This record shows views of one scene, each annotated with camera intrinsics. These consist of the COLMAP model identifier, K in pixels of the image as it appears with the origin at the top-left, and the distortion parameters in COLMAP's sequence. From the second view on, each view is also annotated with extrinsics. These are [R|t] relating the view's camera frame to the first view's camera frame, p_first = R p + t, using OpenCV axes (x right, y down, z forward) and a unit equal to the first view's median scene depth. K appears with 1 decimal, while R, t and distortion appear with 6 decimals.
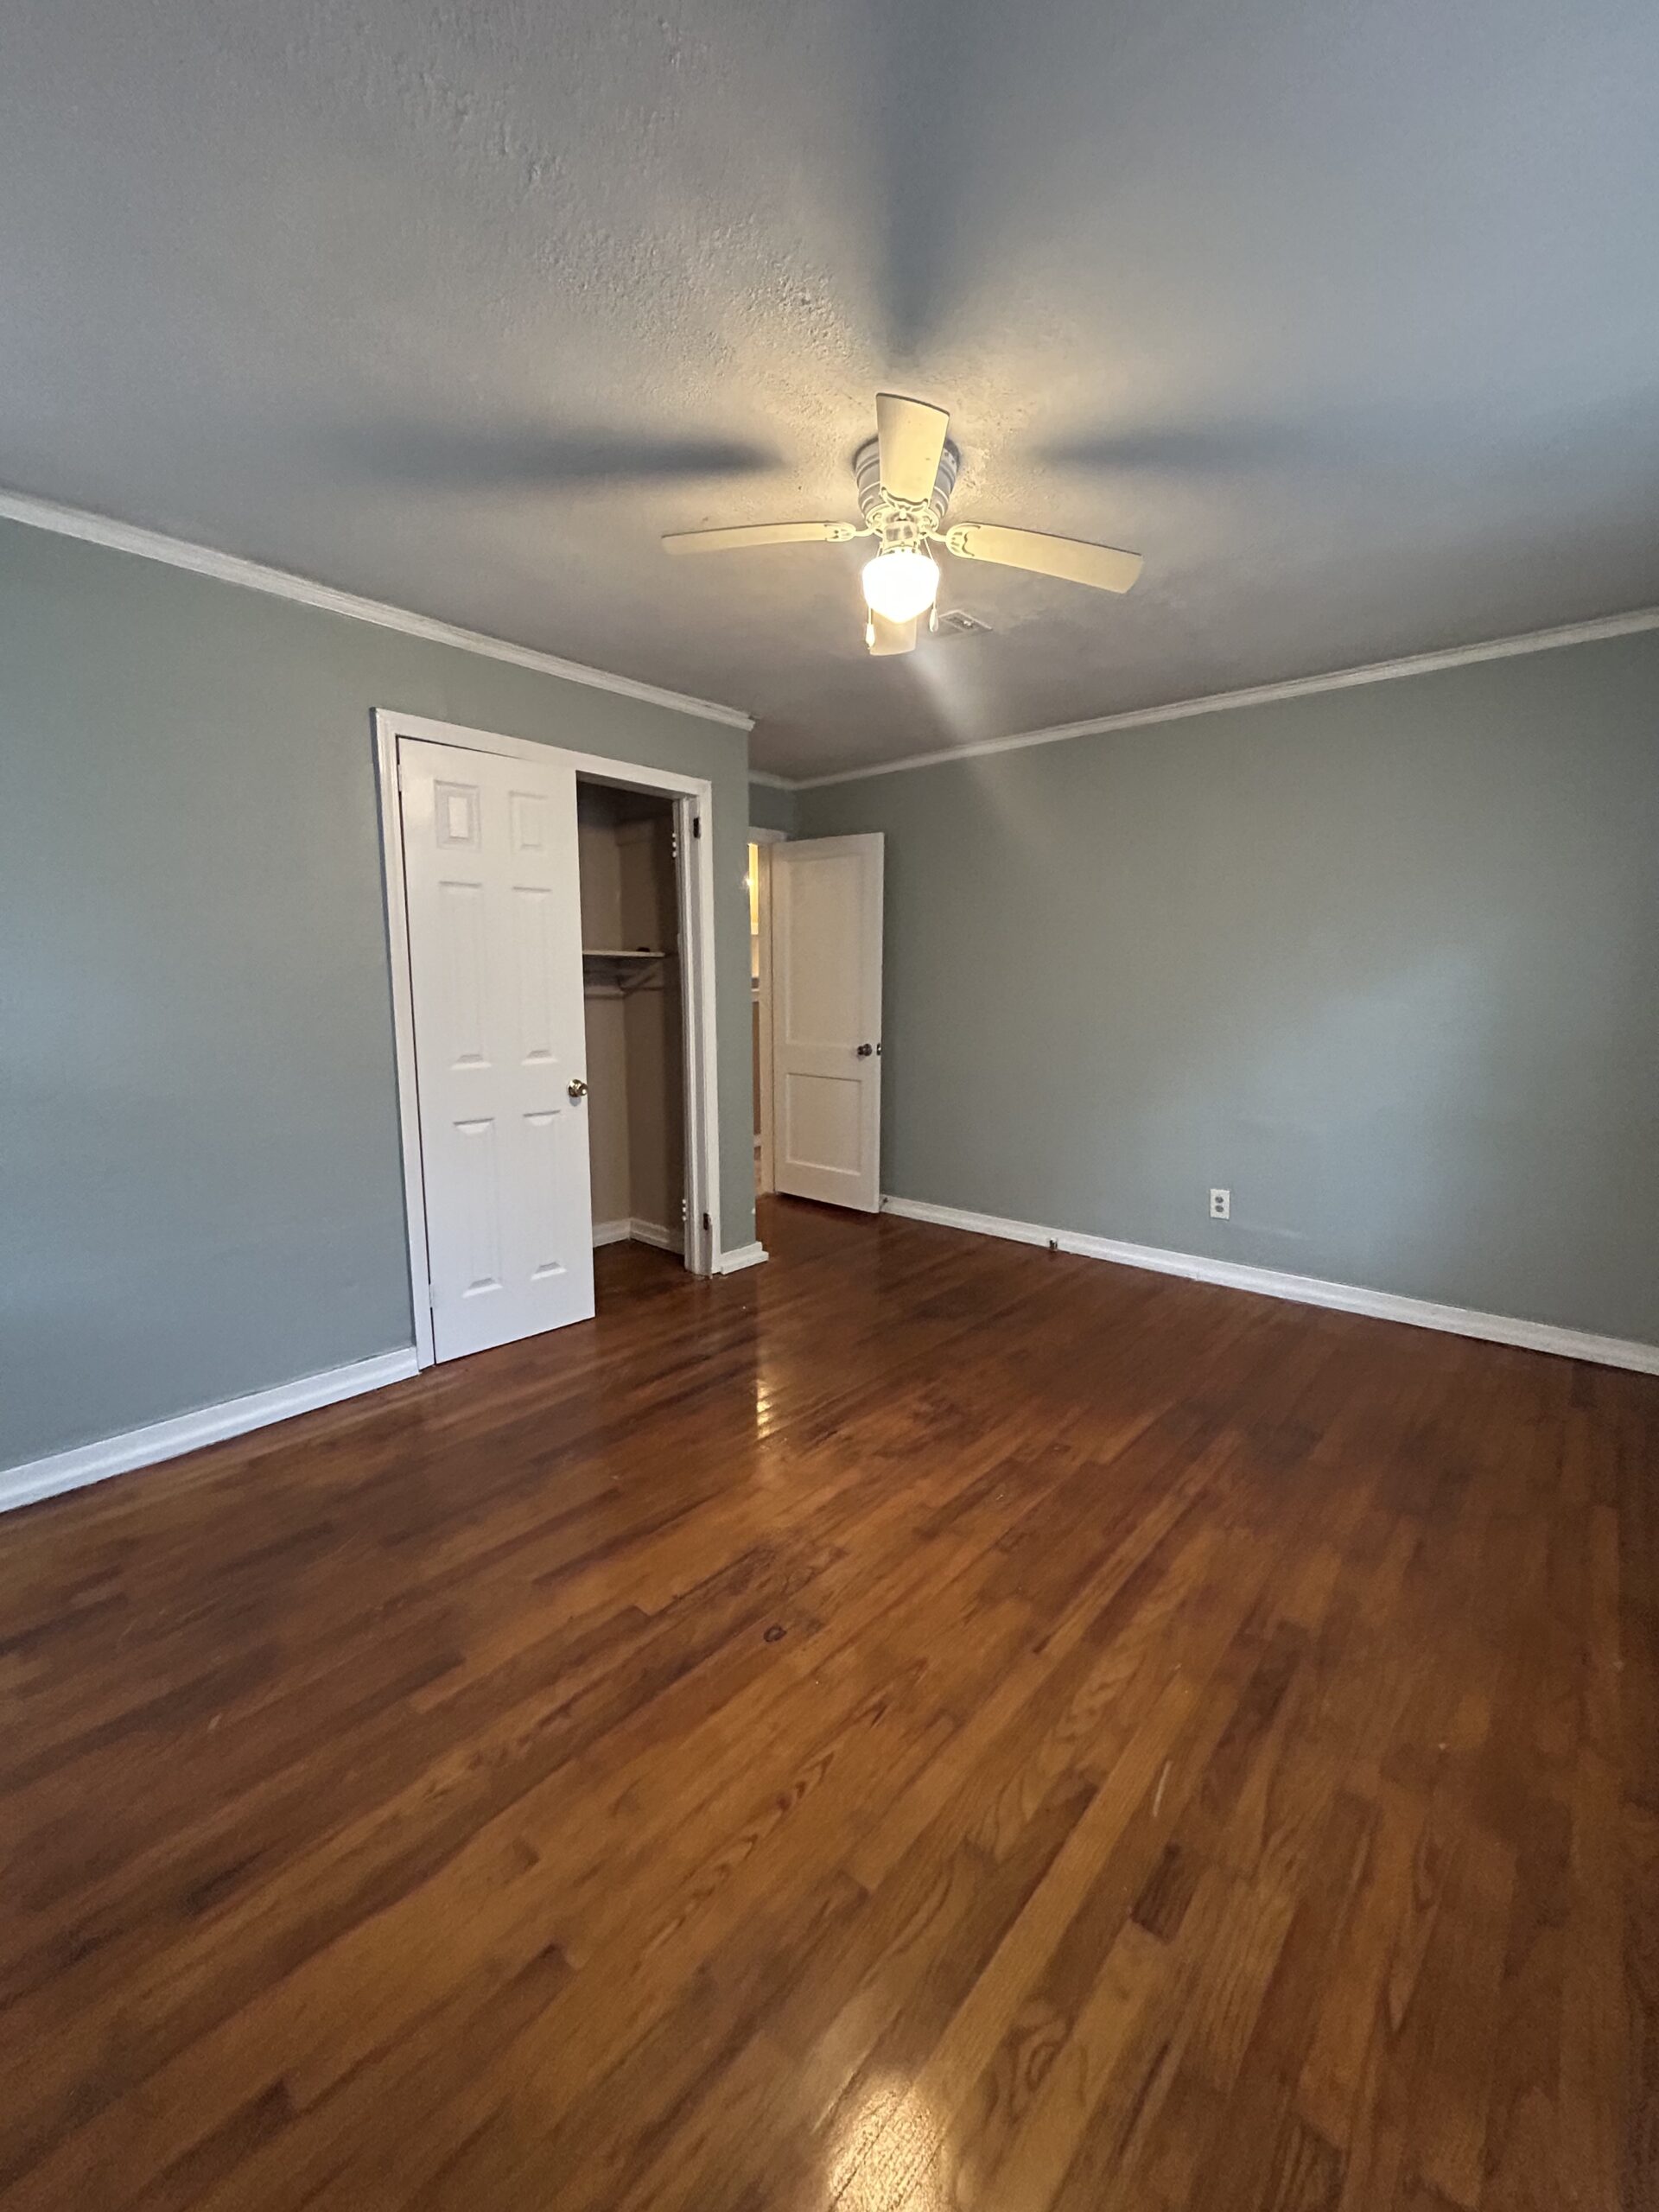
lens RADIAL K [[899.9, 0, 825.4], [0, 899.9, 1100.6], [0, 0, 1]] dist [0.000141, 0.000568]
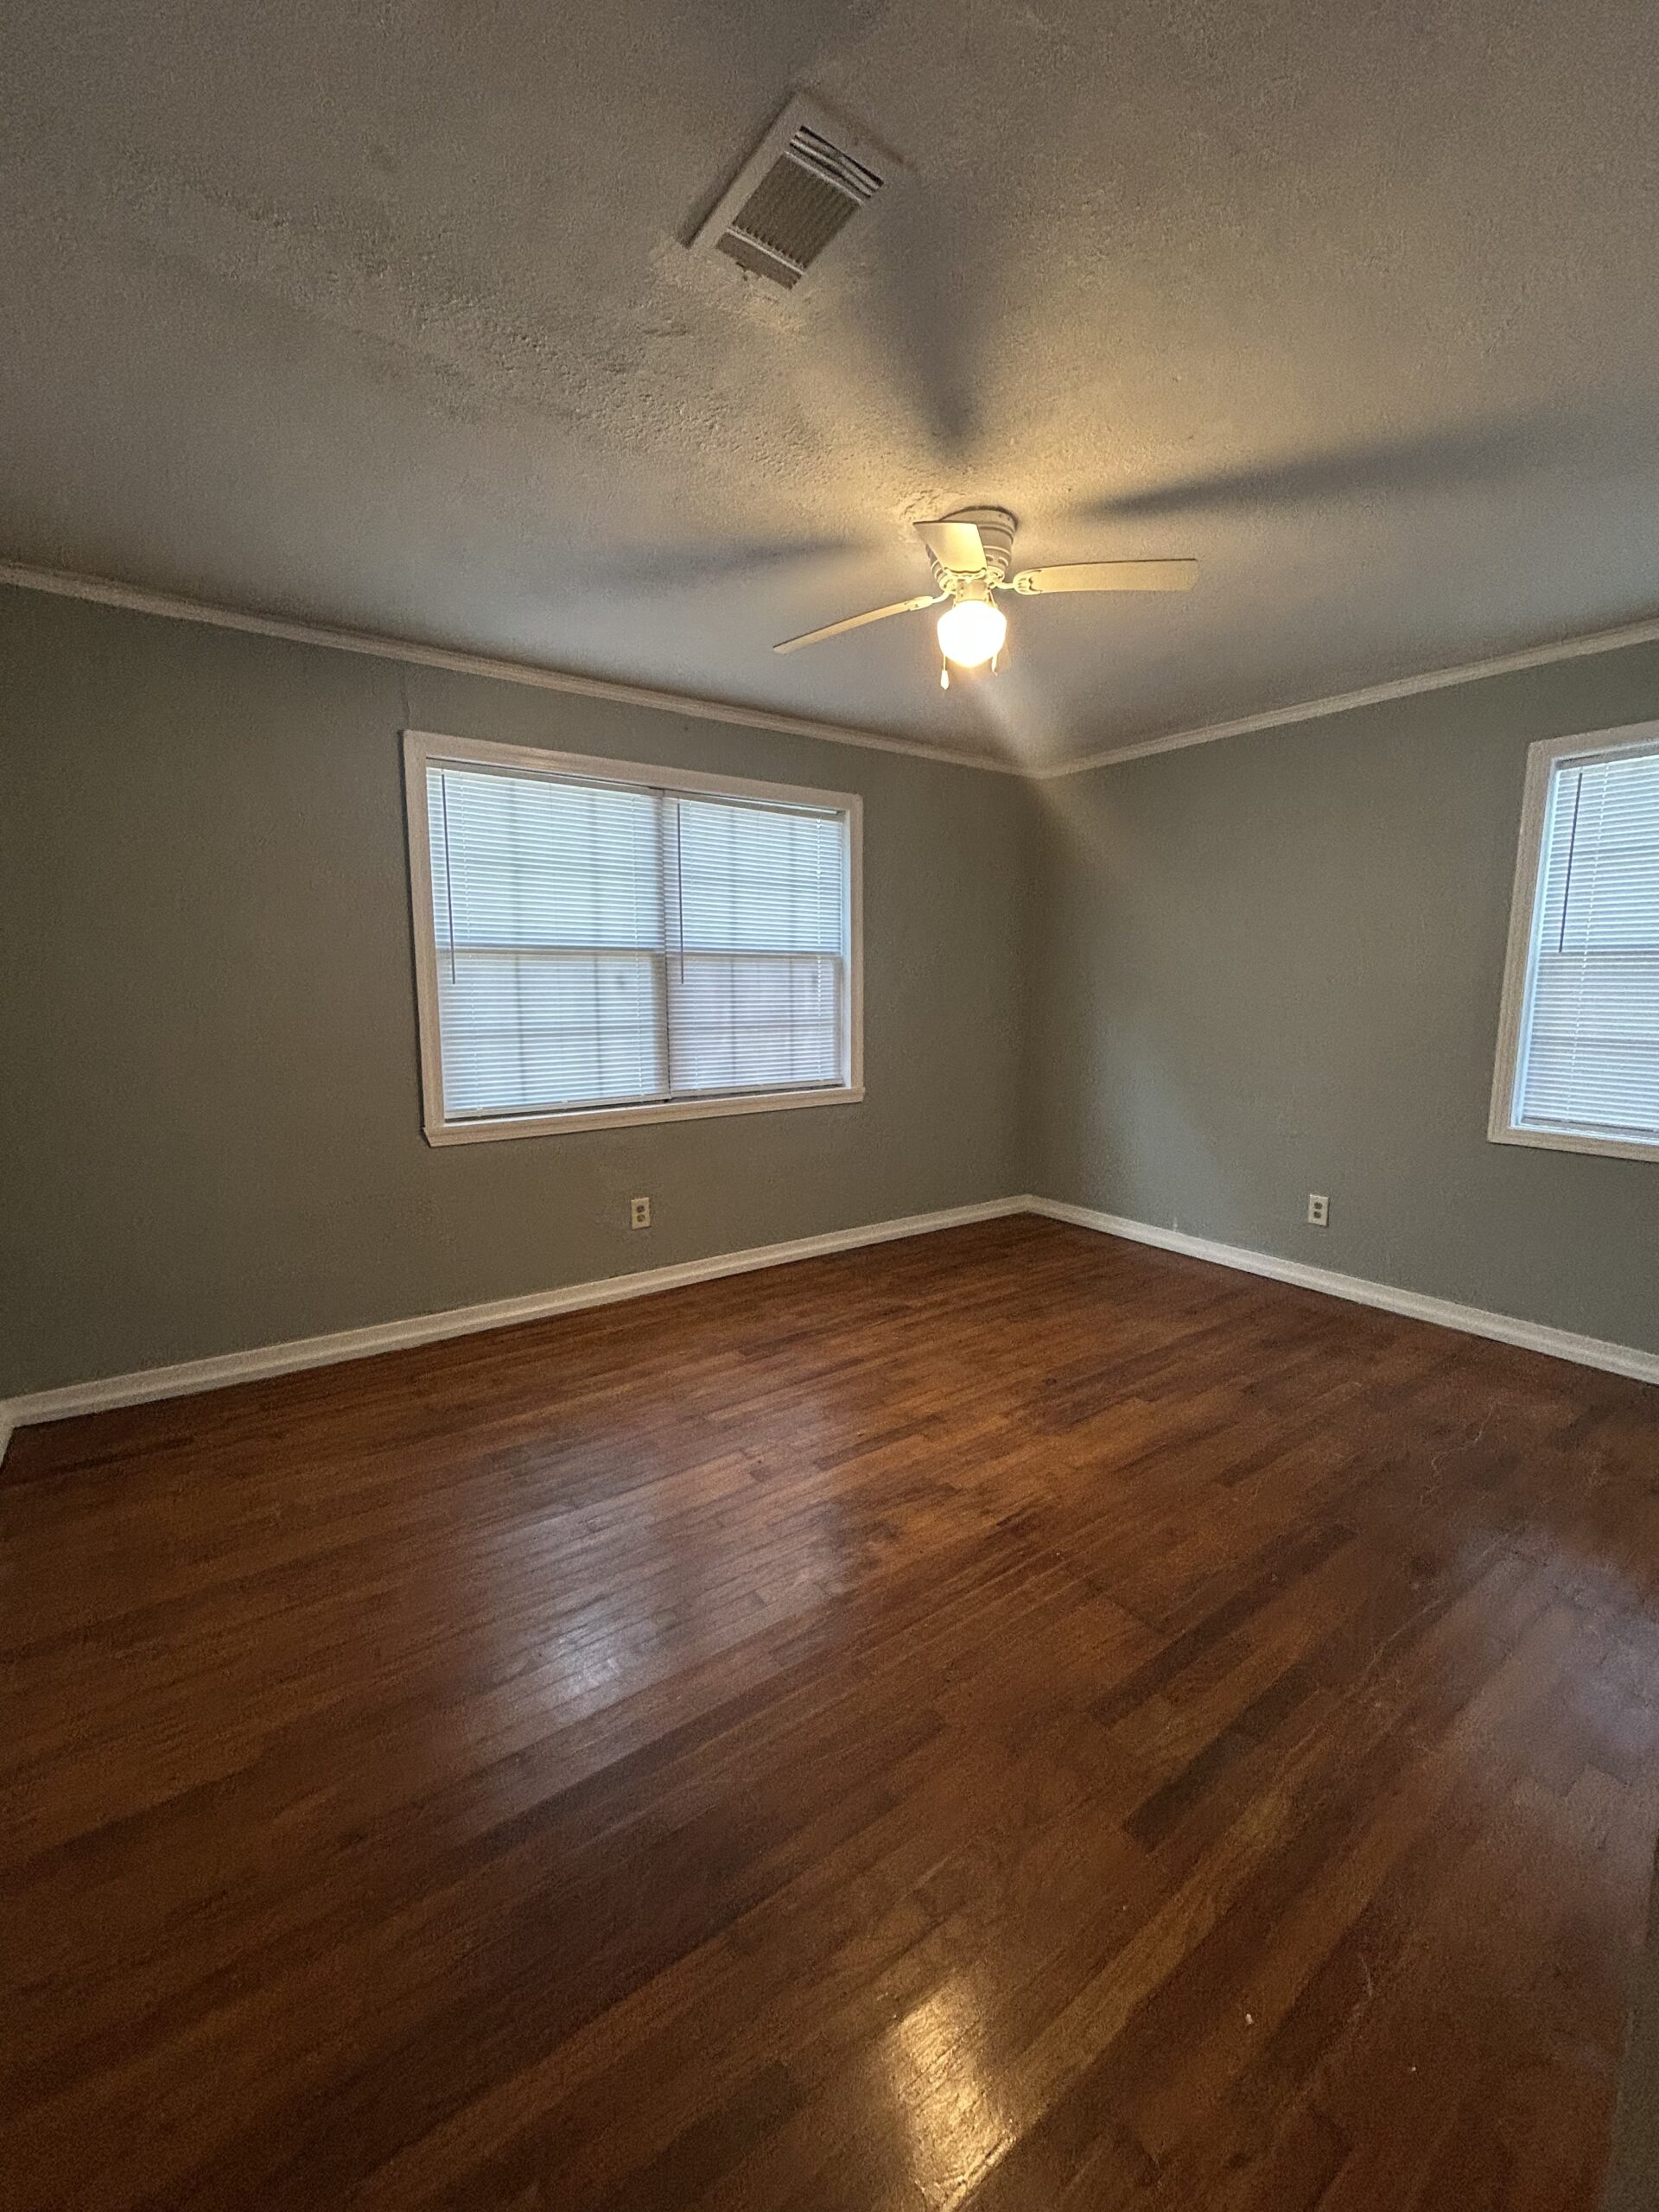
lens RADIAL K [[899.9, 0, 825.4], [0, 899.9, 1100.6], [0, 0, 1]] dist [0.000141, 0.000568]
pose [[-0.973163, -0.034599, 0.227503, -0.012148], [0.030282, 0.960780, 0.275652, -0.339745], [-0.228118, 0.275143, -0.933948, 2.332273]]
